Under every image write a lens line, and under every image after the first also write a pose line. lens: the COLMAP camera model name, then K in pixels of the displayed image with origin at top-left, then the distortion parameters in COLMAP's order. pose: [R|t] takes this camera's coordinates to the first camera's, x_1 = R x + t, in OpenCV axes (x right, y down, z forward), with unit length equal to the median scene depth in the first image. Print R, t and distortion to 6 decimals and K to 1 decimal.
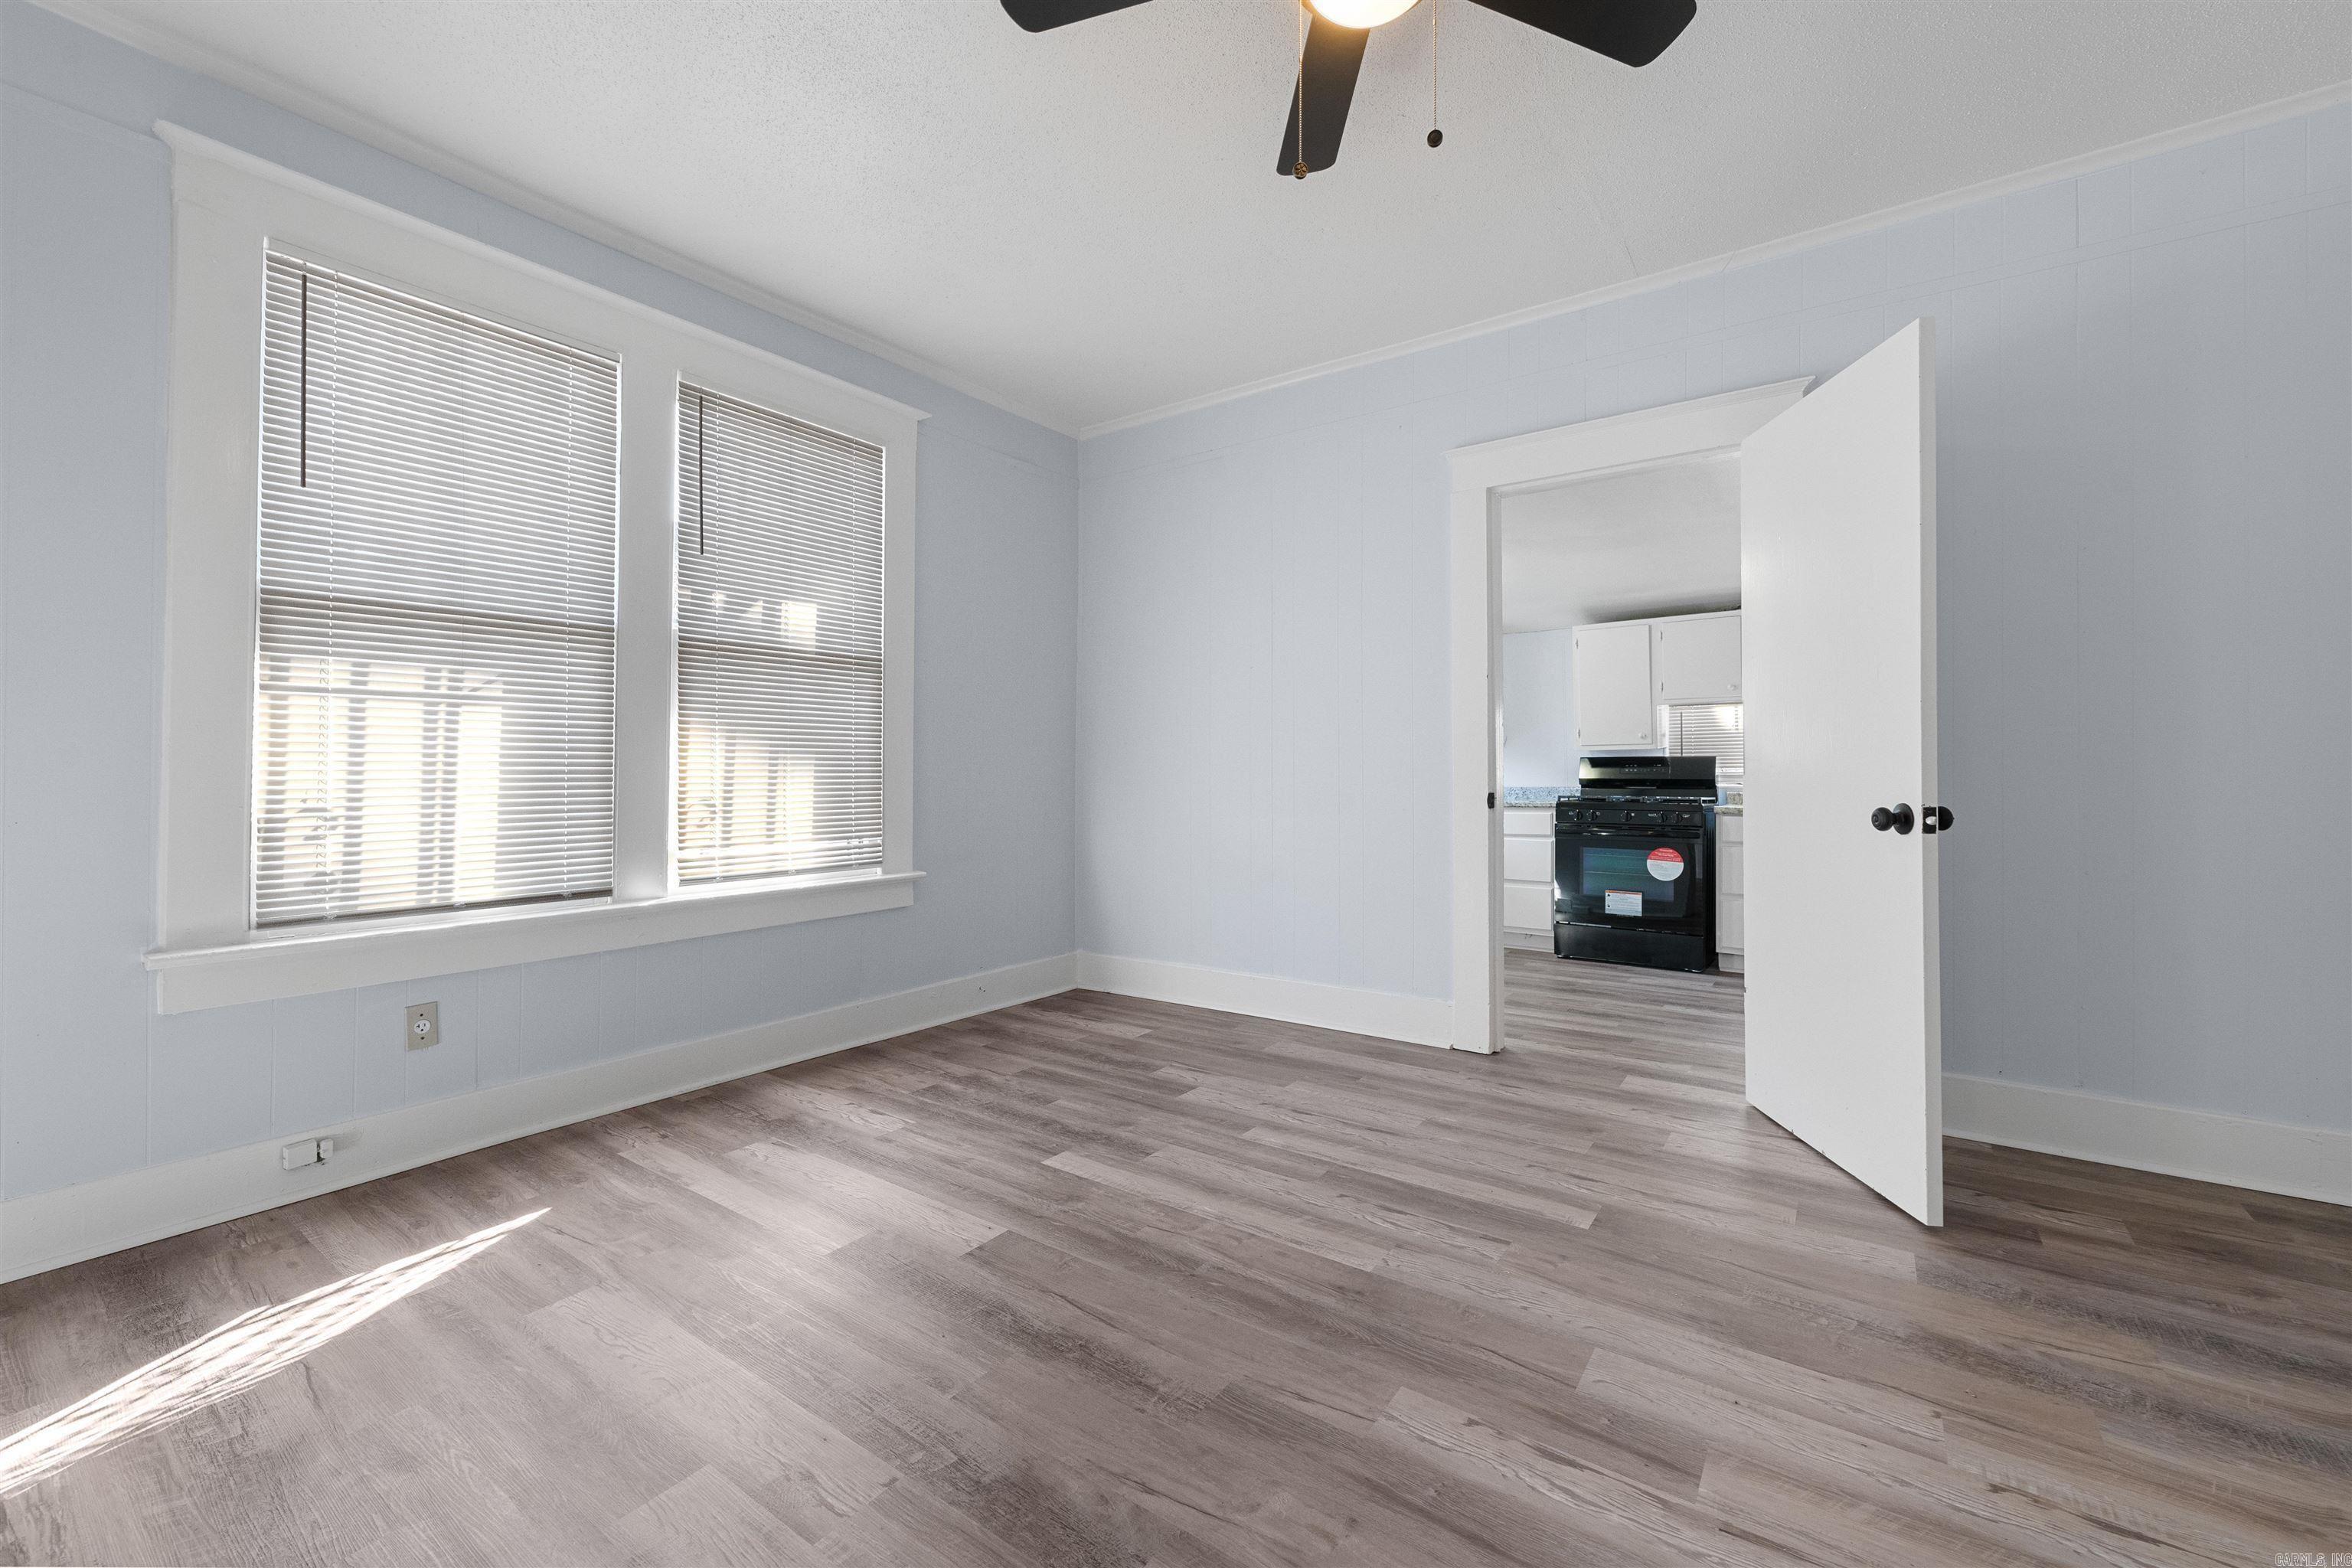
lens RADIAL K [[957.1, 0, 1182.7], [0, 957.1, 782.9], [0, 0, 1]] dist [0.004321, -0.001292]
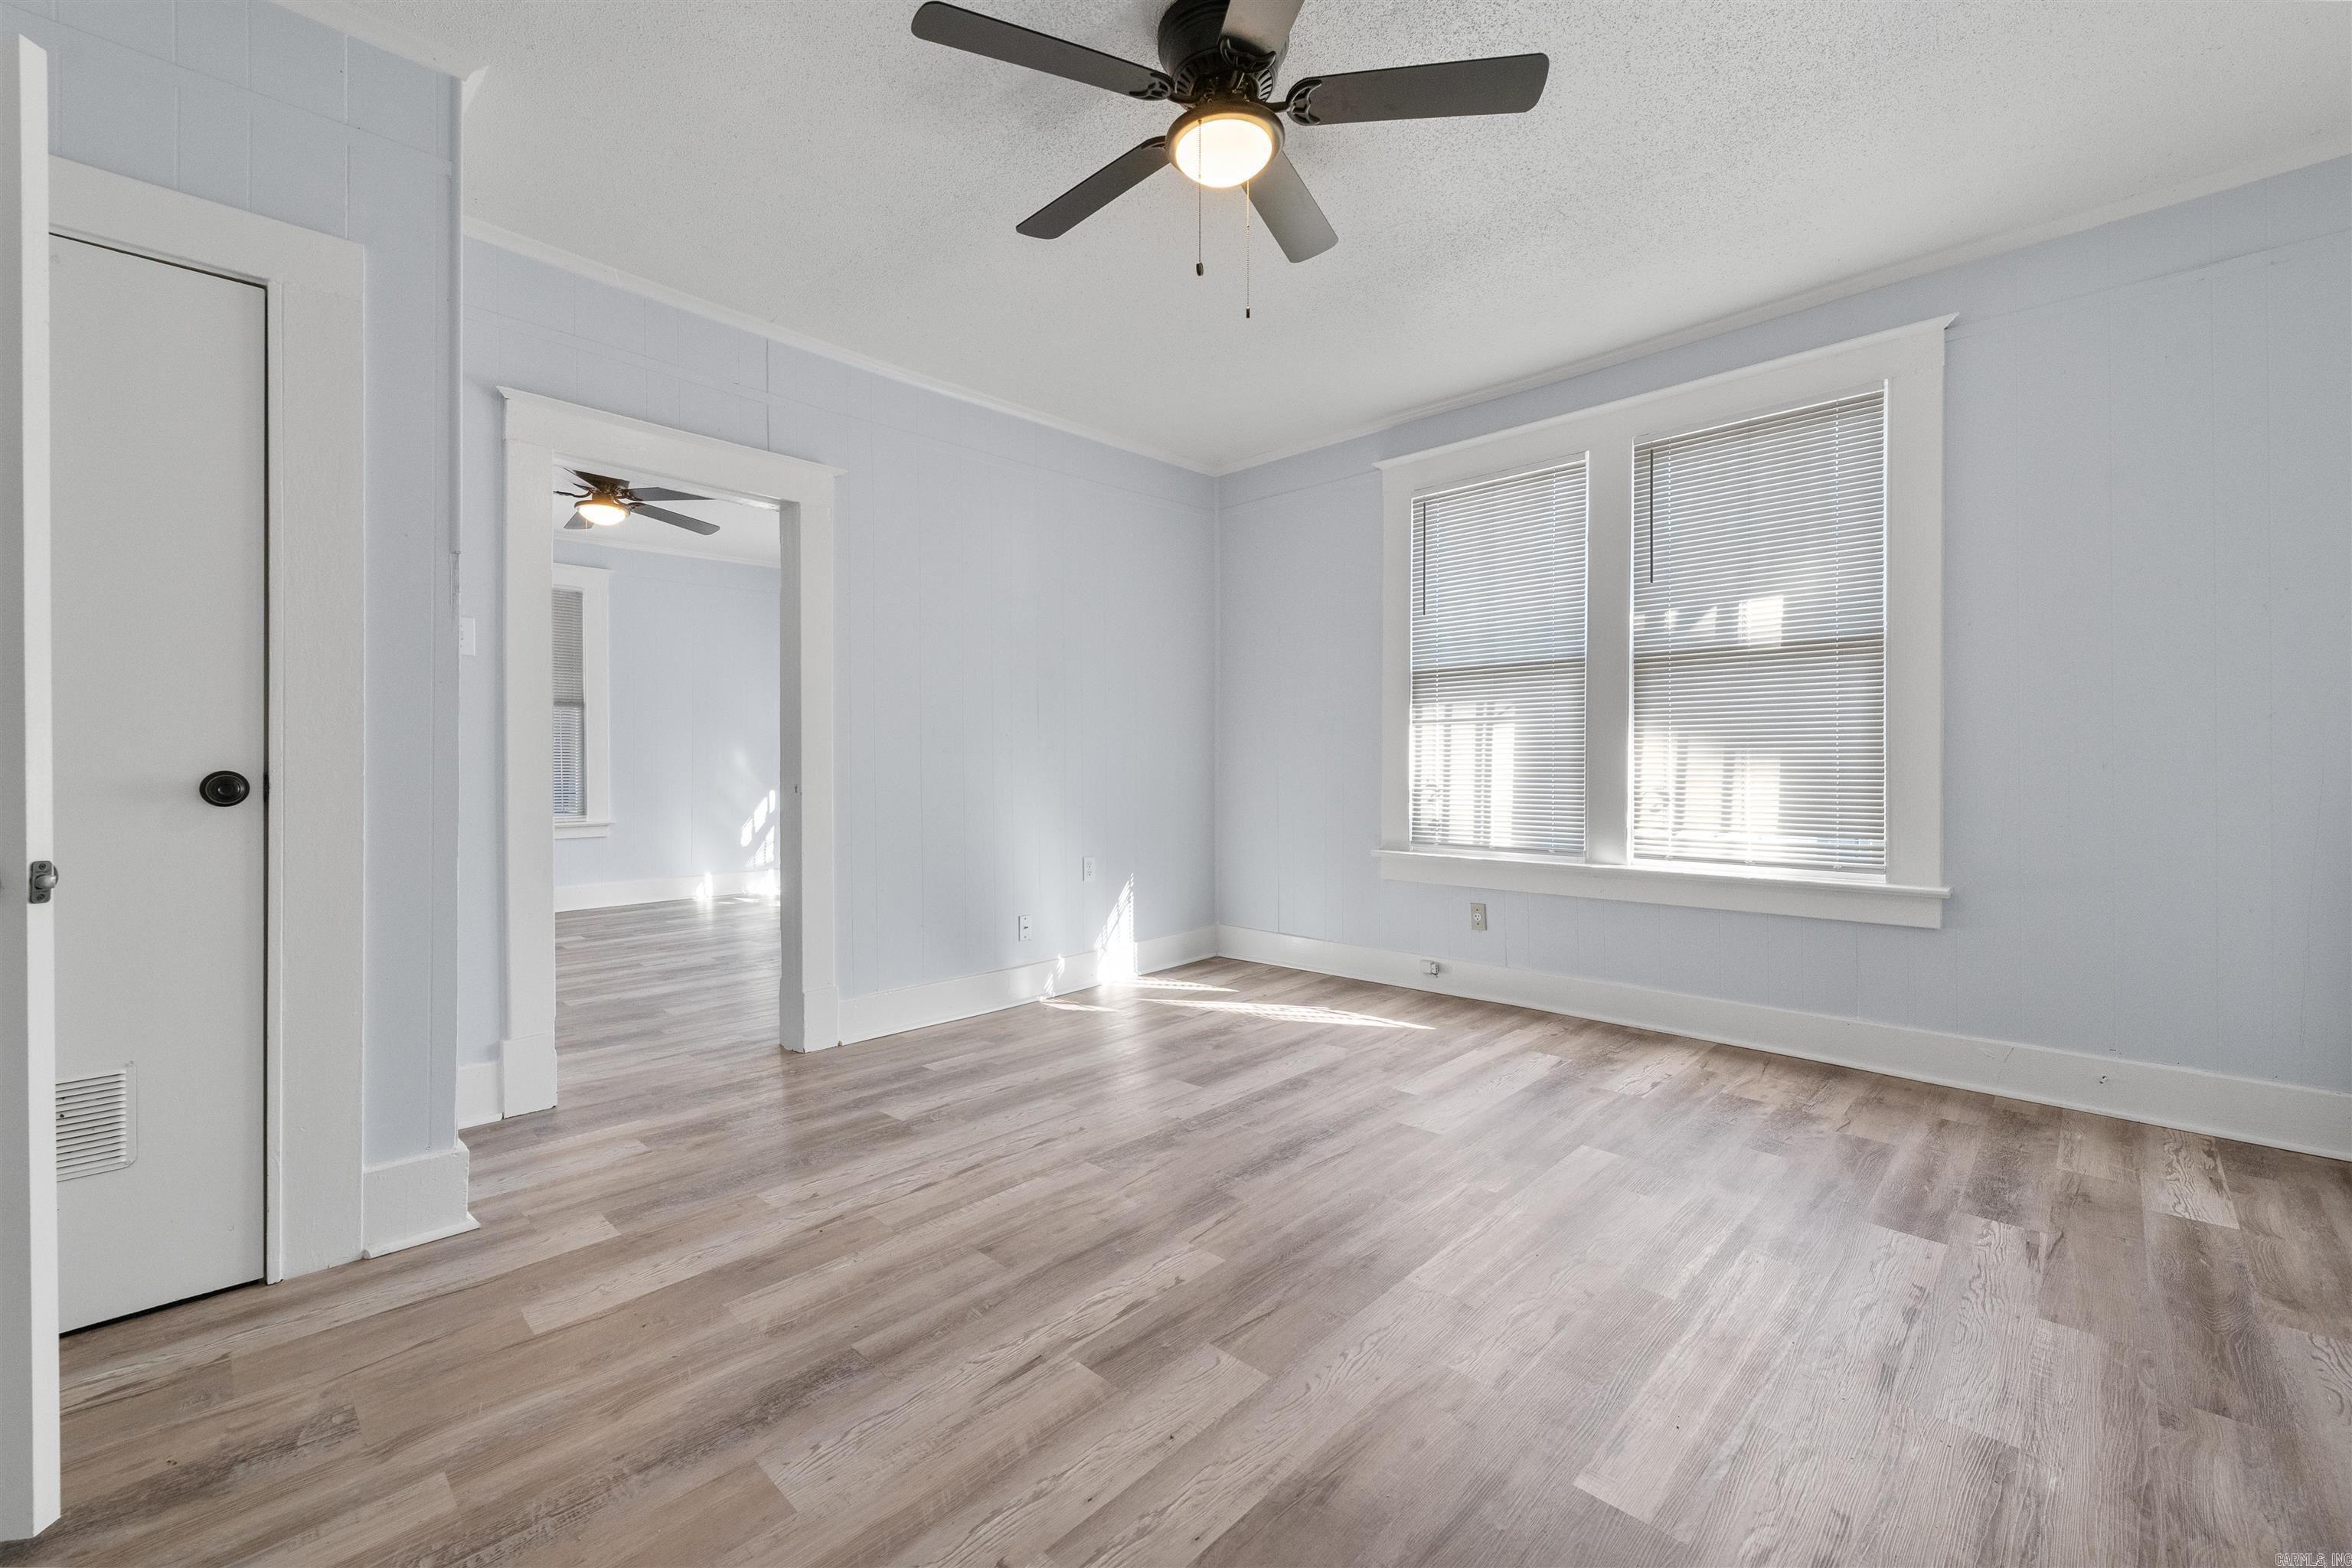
lens RADIAL K [[957.1, 0, 1163.0], [0, 957.1, 784.7], [0, 0, 1]] dist [0.004321, -0.001292]
pose [[-0.152834, 0.023586, -0.987970, 0.831170], [-0.008708, 0.999644, 0.025212, -0.013278], [0.988214, 0.012456, -0.152574, 0.625240]]
